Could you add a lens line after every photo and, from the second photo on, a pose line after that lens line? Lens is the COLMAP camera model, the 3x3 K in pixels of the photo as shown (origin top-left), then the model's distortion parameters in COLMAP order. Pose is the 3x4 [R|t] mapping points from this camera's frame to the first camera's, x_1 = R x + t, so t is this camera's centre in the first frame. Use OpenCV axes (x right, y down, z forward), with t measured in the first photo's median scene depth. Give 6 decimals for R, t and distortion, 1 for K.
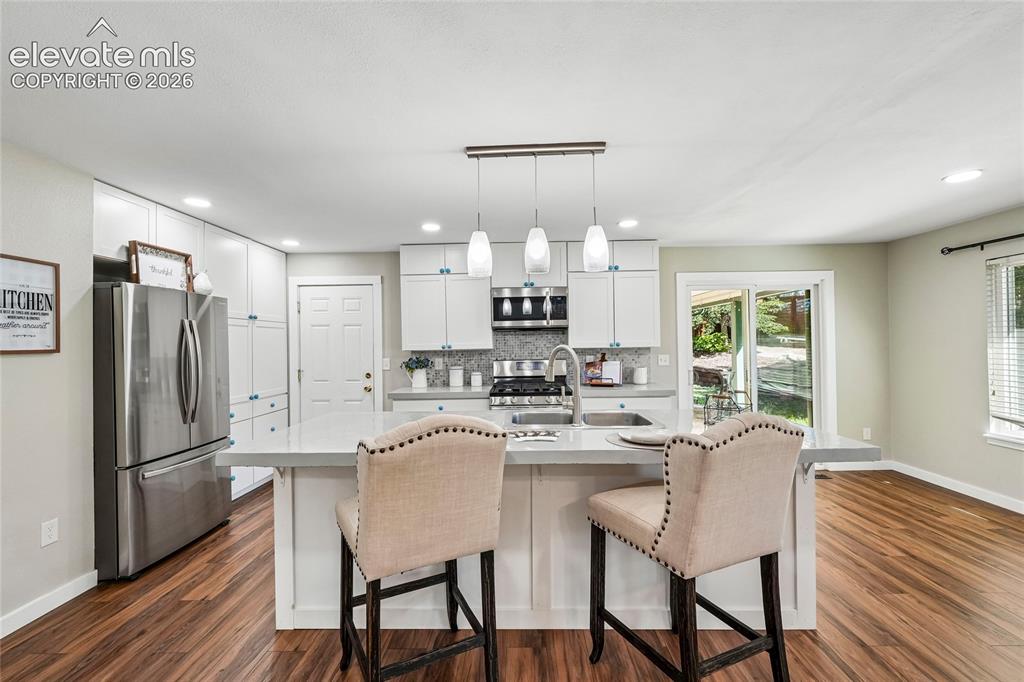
lens RADIAL K [[433.9, 0, 514.0], [0, 433.9, 337.0], [0, 0, 1]] dist [-0.005879, 0.002517]
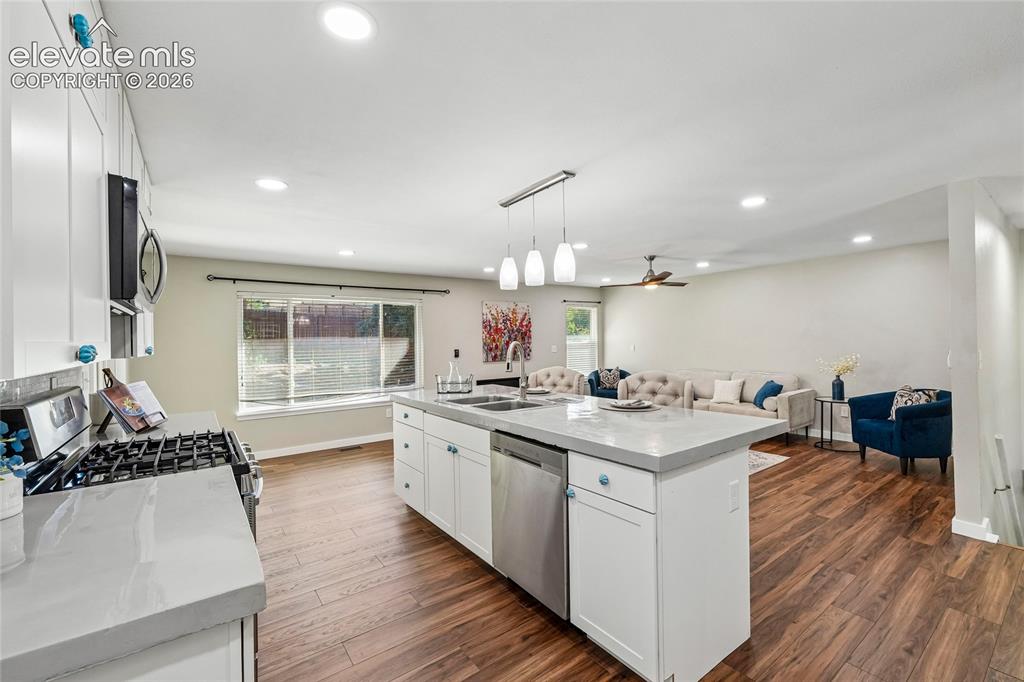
lens RADIAL K [[433.9, 0, 515.3], [0, 433.9, 337.0], [0, 0, 1]] dist [-0.005879, 0.002517]
pose [[-0.608360, 0.033215, 0.792966, -0.482078], [0.014705, 0.999424, -0.030581, 0.023685], [-0.793525, -0.006943, -0.608498, 0.944156]]
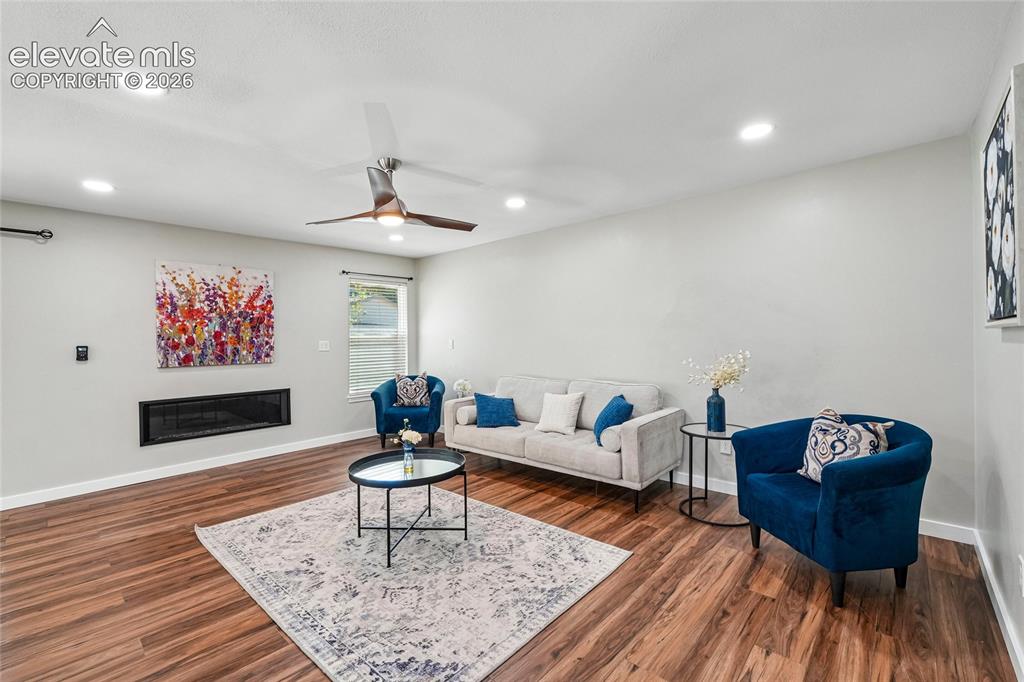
lens RADIAL K [[433.9, 0, 514.5], [0, 433.9, 339.4], [0, 0, 1]] dist [-0.005879, 0.002517]
pose [[-0.753922, 0.026709, 0.656421, -0.286001], [0.017204, 0.999633, -0.020914, 0.036979], [-0.656739, -0.004475, -0.754105, 0.240721]]
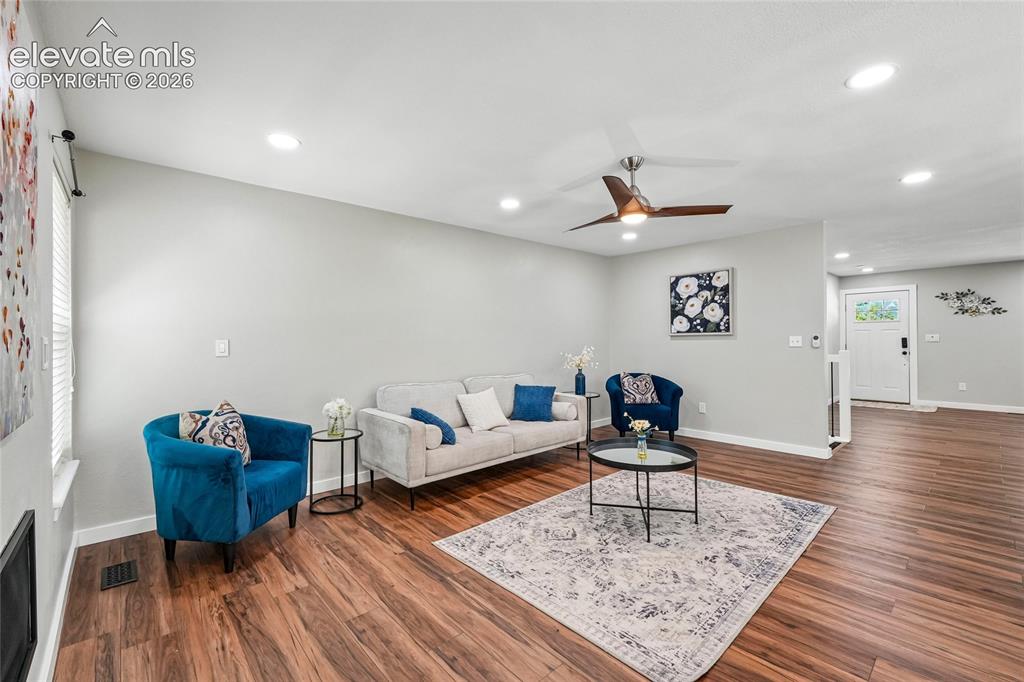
lens RADIAL K [[433.9, 0, 513.1], [0, 433.9, 341.1], [0, 0, 1]] dist [-0.005879, 0.002517]
pose [[-0.728937, 0.025032, -0.684123, 0.843960], [0.030726, 0.999520, 0.003834, 0.021807], [0.683891, -0.018226, -0.729356, 0.225594]]
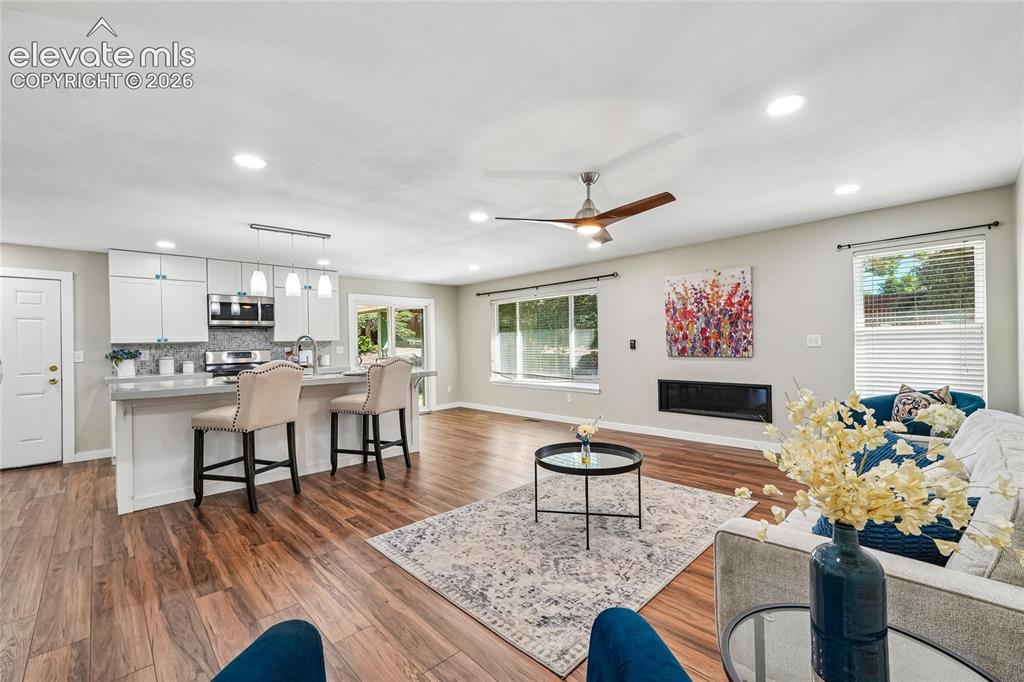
lens RADIAL K [[433.9, 0, 515.1], [0, 433.9, 341.6], [0, 0, 1]] dist [-0.005879, 0.002517]
pose [[0.705776, 0.003263, 0.708427, -0.309754], [-0.002617, 0.999995, -0.001998, 0.026784], [-0.708430, -0.000444, 0.705781, -0.526370]]
